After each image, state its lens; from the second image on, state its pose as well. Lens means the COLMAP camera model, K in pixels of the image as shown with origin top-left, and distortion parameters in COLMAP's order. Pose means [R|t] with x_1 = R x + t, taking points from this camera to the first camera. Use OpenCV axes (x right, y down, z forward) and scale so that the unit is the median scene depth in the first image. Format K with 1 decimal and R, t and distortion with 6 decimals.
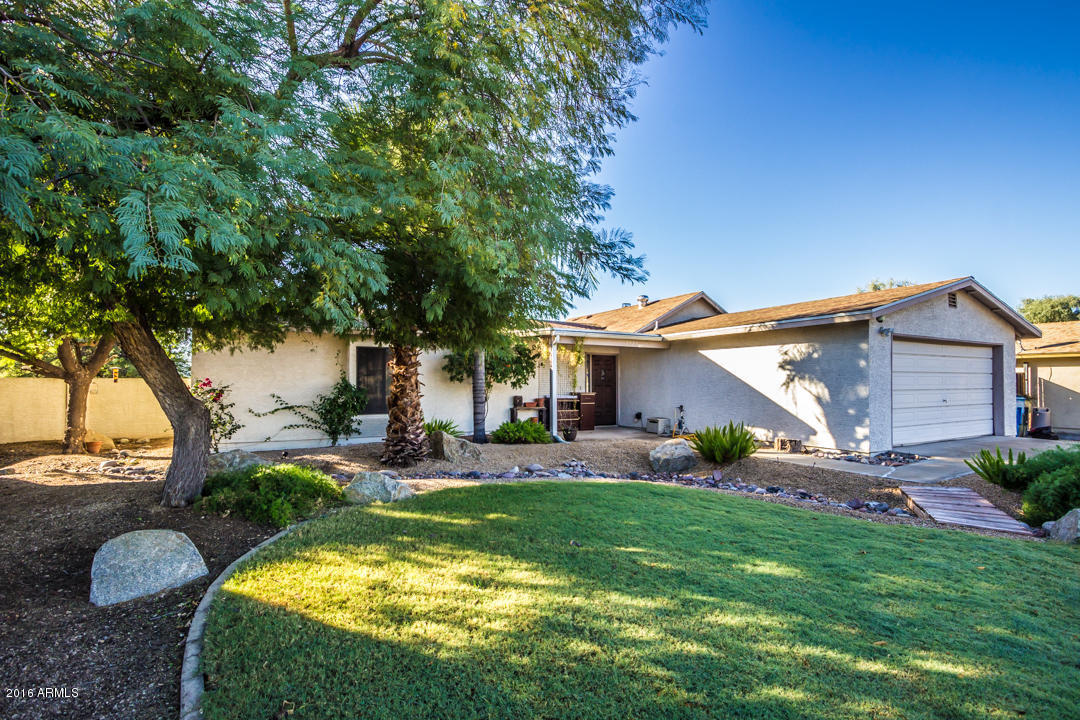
lens RADIAL K [[513.5, 0, 548.7], [0, 513.5, 365.0], [0, 0, 1]] dist [-0.007093, -0.000017]
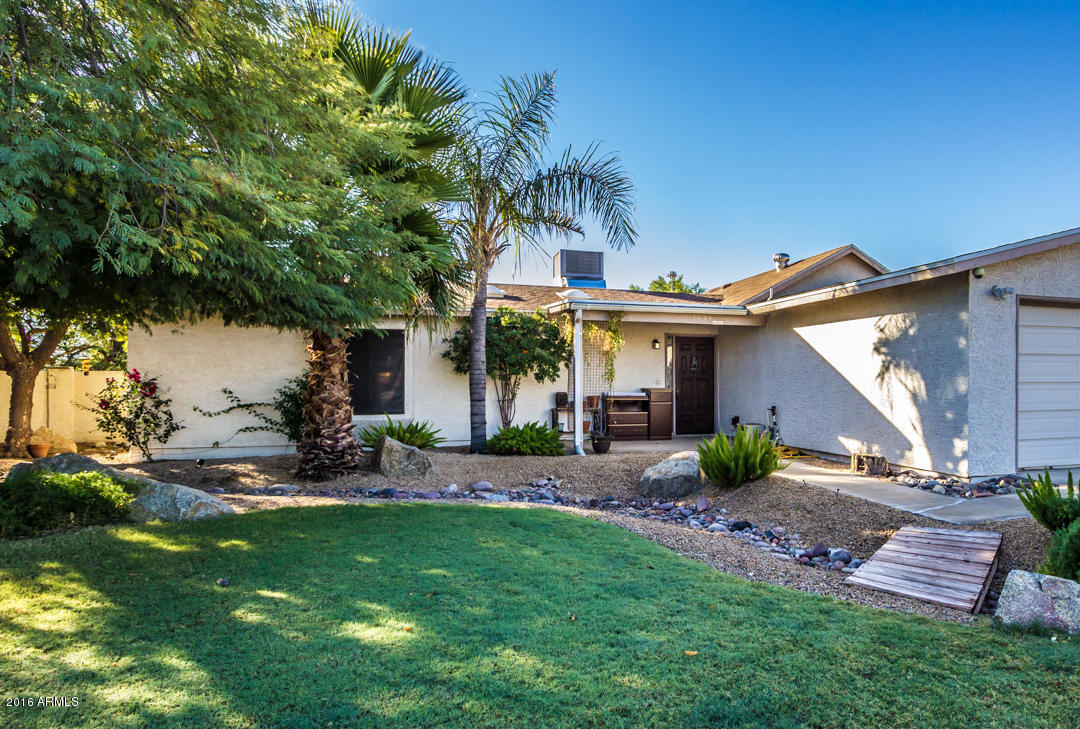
lens RADIAL K [[686.1, 0, 666.6], [0, 686.1, 364.5], [0, 0, 1]] dist [-0.004693, -0.000921]
pose [[0.984870, -0.004794, -0.173226, 0.349753], [0.007033, 0.999899, 0.012311, 0.010894], [0.173149, -0.013343, 0.984805, 0.058992]]
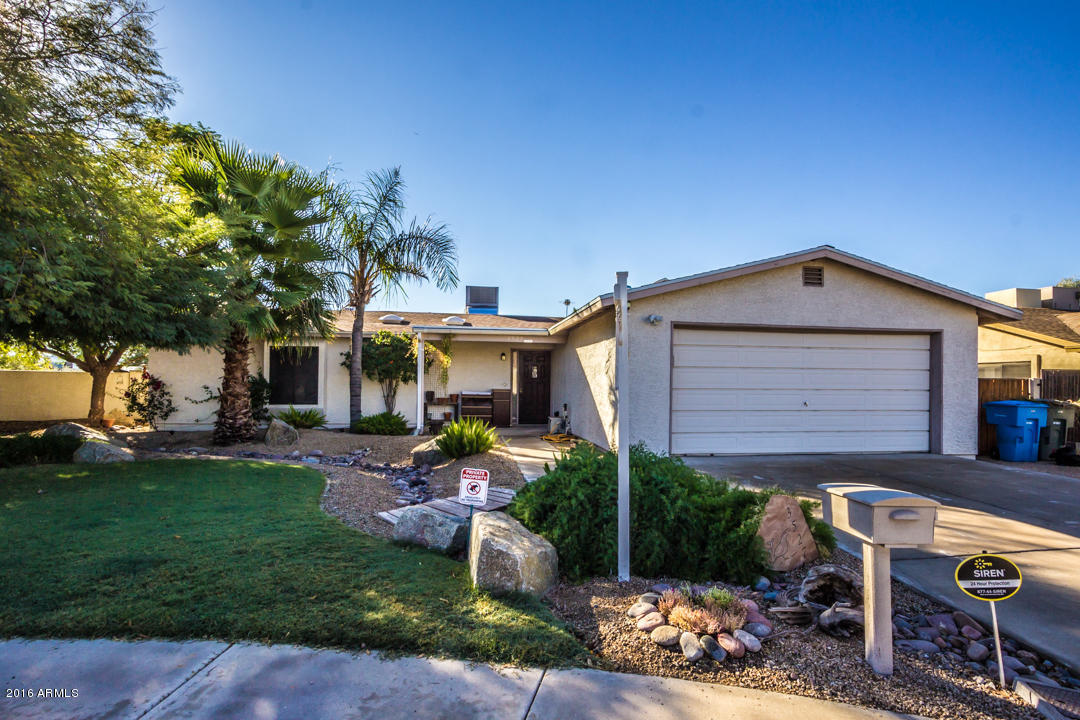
lens RADIAL K [[548.5, 0, 540.0], [0, 548.5, 360.0], [0, 0, 1]] dist [-0.003937, -0.001065]
pose [[0.932104, -0.005380, -0.362150, 0.730628], [0.003339, 0.999975, -0.006262, 0.006117], [0.362175, 0.004627, 0.932099, 0.058348]]
